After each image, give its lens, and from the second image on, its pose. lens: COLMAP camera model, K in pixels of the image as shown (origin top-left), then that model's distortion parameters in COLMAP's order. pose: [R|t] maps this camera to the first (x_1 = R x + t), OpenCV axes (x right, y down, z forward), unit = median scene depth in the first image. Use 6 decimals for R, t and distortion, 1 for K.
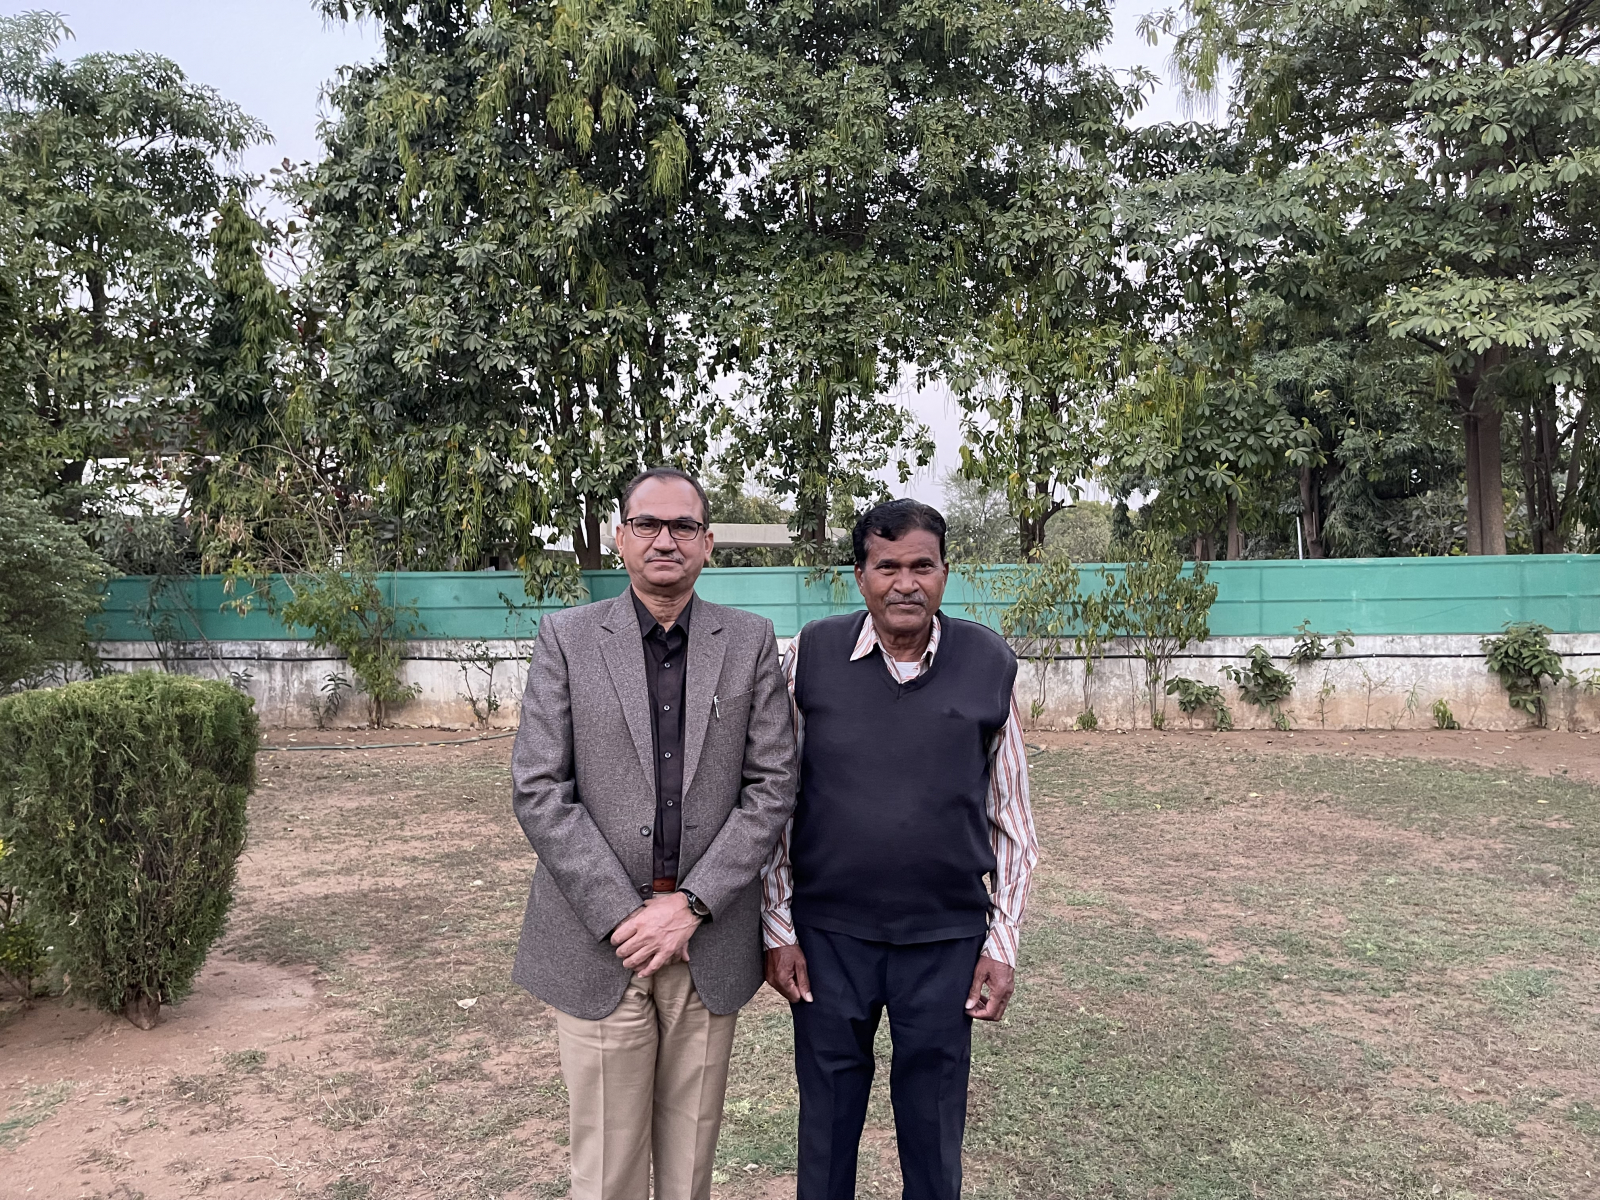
lens RADIAL K [[1256.7, 0, 807.8], [0, 1256.7, 599.3], [0, 0, 1]] dist [0.095509, -0.135820]
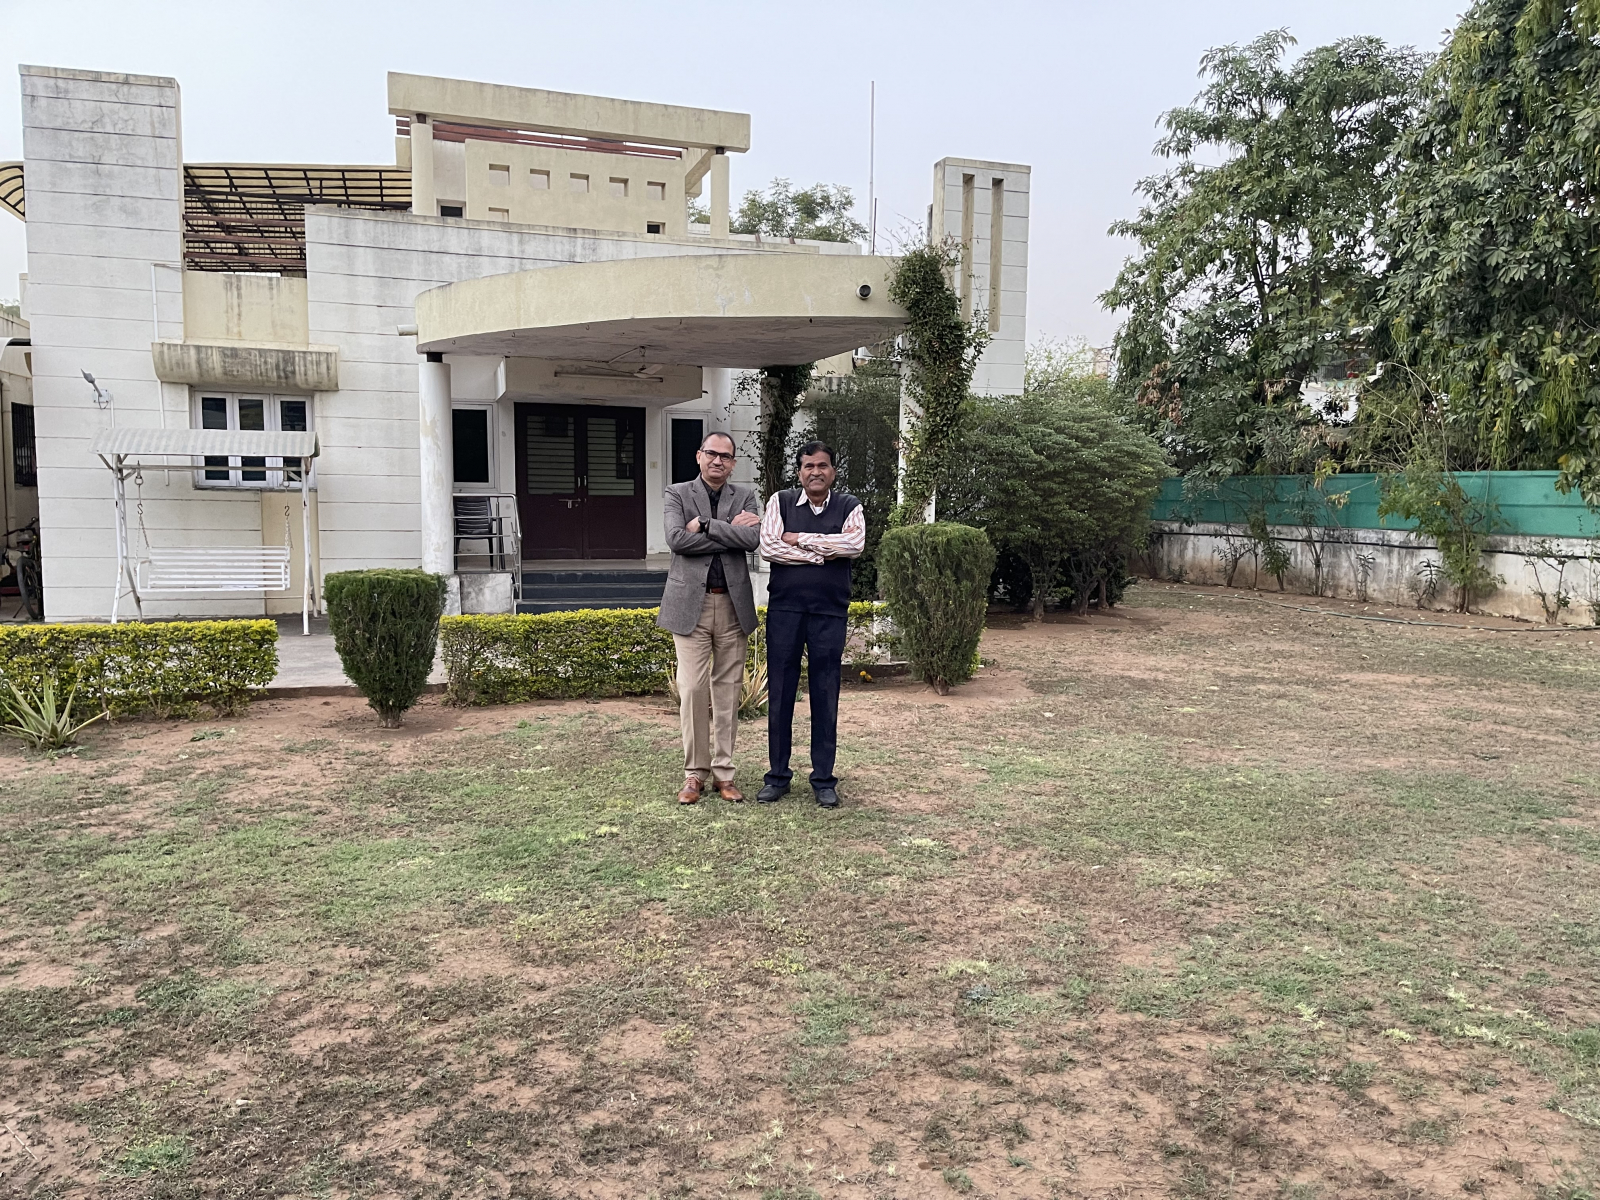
lens RADIAL K [[1209.2, 0, 797.0], [0, 1209.2, 620.5], [0, 0, 1]] dist [0.069308, -0.096857]
pose [[0.444240, 0.104452, -0.889798, 0.395392], [-0.016303, 0.993958, 0.108539, 0.001855], [0.895760, -0.033711, 0.443259, 0.004421]]
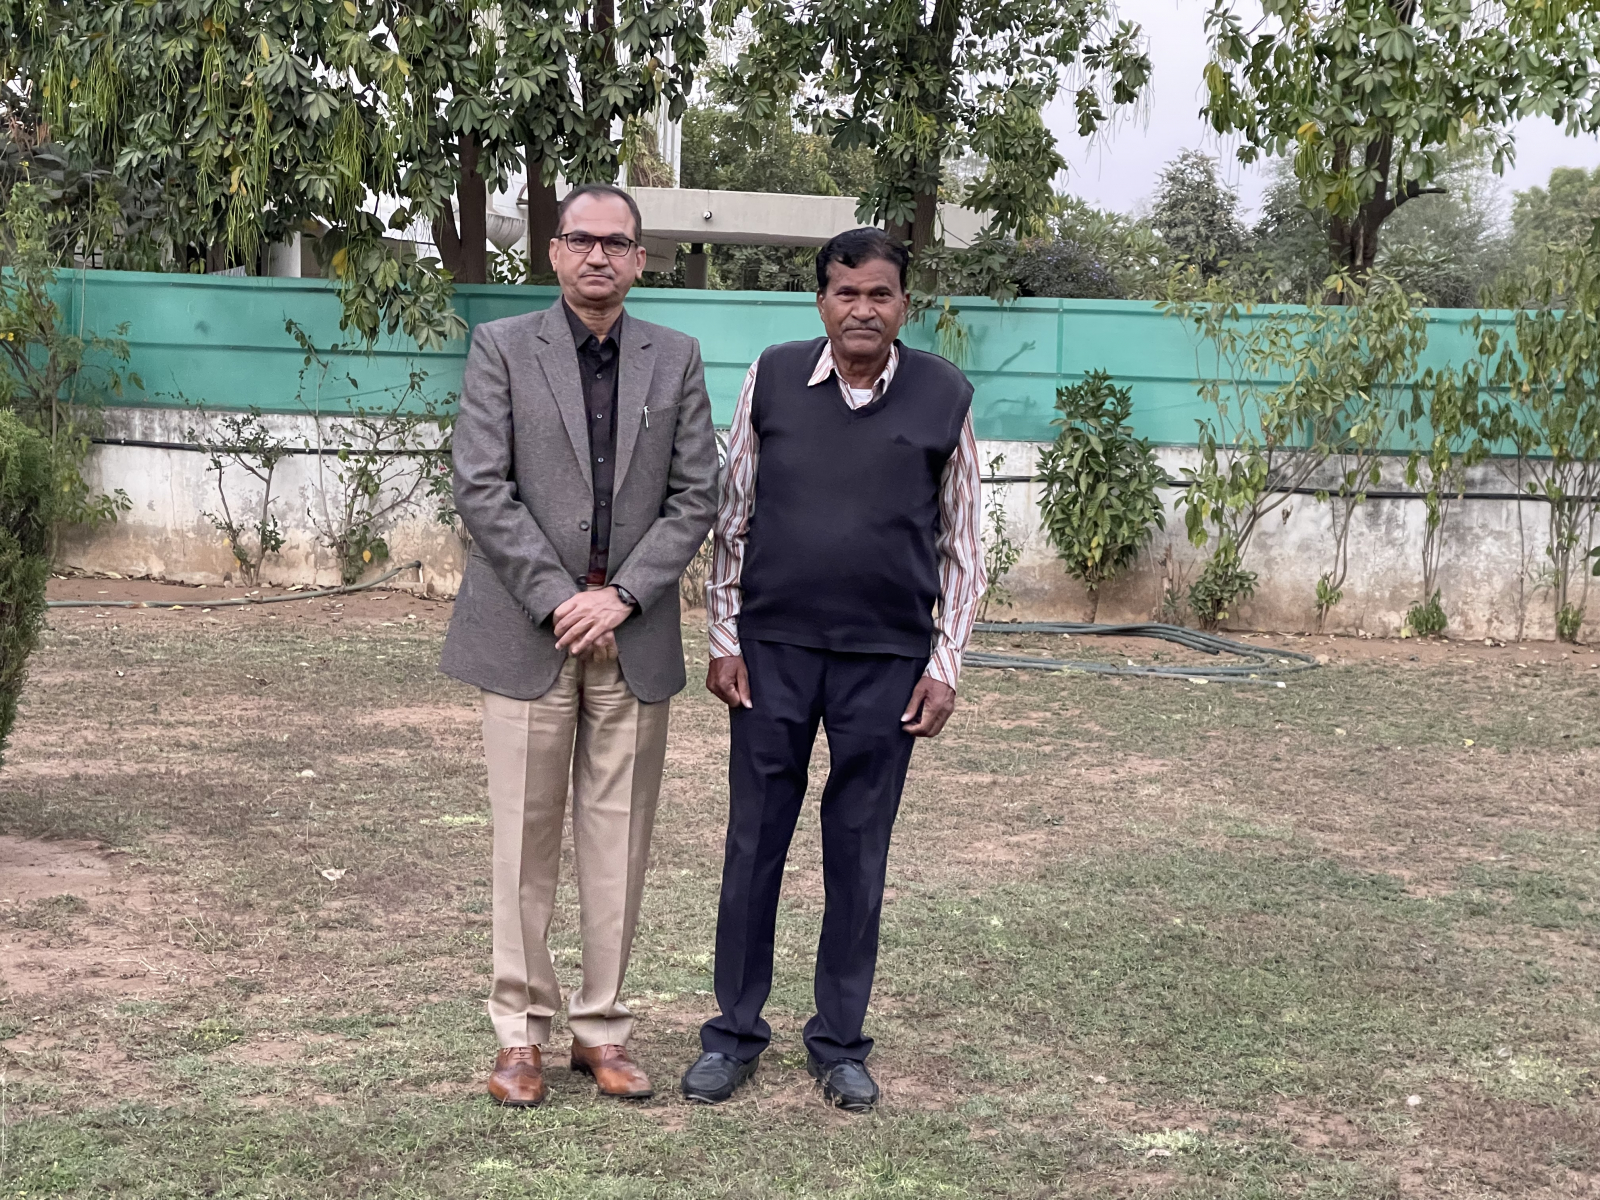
lens RADIAL K [[2987.4, 0, 806.2], [0, 2987.4, 607.4], [0, 0, 1]] dist [0.200996, -0.125763]
pose [[0.998079, 0.045259, -0.042315, 0.023069], [-0.041808, 0.995985, 0.079158, 0.005792], [0.045728, -0.077237, 0.995964, -0.227632]]
